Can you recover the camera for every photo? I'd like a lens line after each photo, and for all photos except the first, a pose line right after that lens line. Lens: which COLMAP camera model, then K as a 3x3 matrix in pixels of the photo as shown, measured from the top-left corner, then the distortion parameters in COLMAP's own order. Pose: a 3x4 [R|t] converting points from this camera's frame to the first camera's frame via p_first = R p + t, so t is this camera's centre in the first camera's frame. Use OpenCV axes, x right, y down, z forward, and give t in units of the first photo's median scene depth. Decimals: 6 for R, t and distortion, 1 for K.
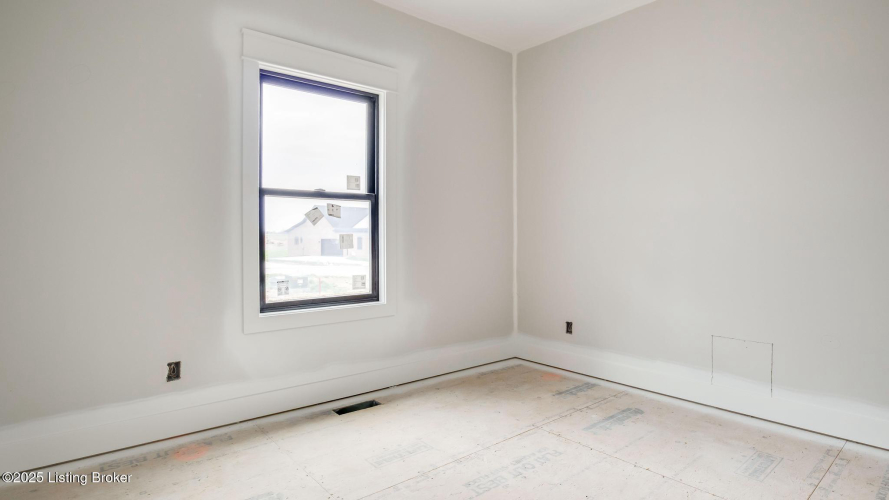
lens RADIAL K [[471.2, 0, 429.1], [0, 471.2, 248.3], [0, 0, 1]] dist [-0.024597, 0.000210]
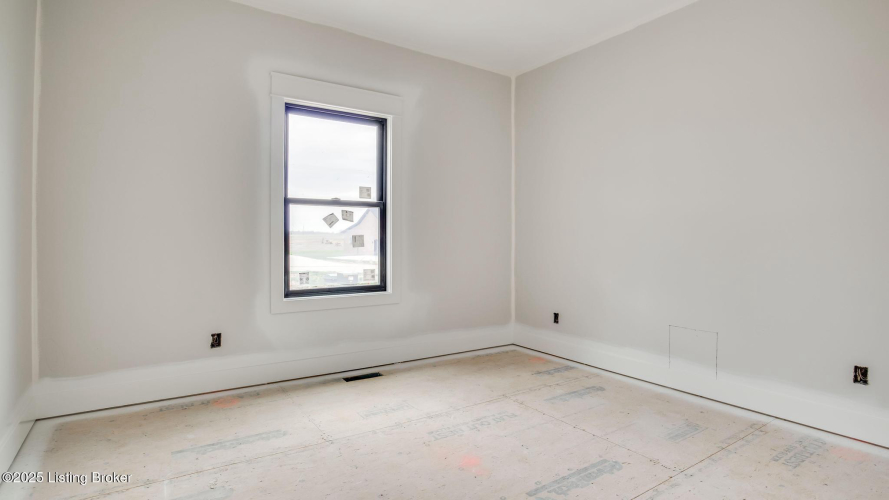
lens RADIAL K [[458.2, 0, 444.5], [0, 458.2, 250.0], [0, 0, 1]] dist [-0.028189, 0.000061]
pose [[0.995815, 0.007476, -0.091087, 0.163914], [-0.007358, 0.999972, 0.001632, 0.005103], [0.091096, -0.000955, 0.995842, -0.163194]]
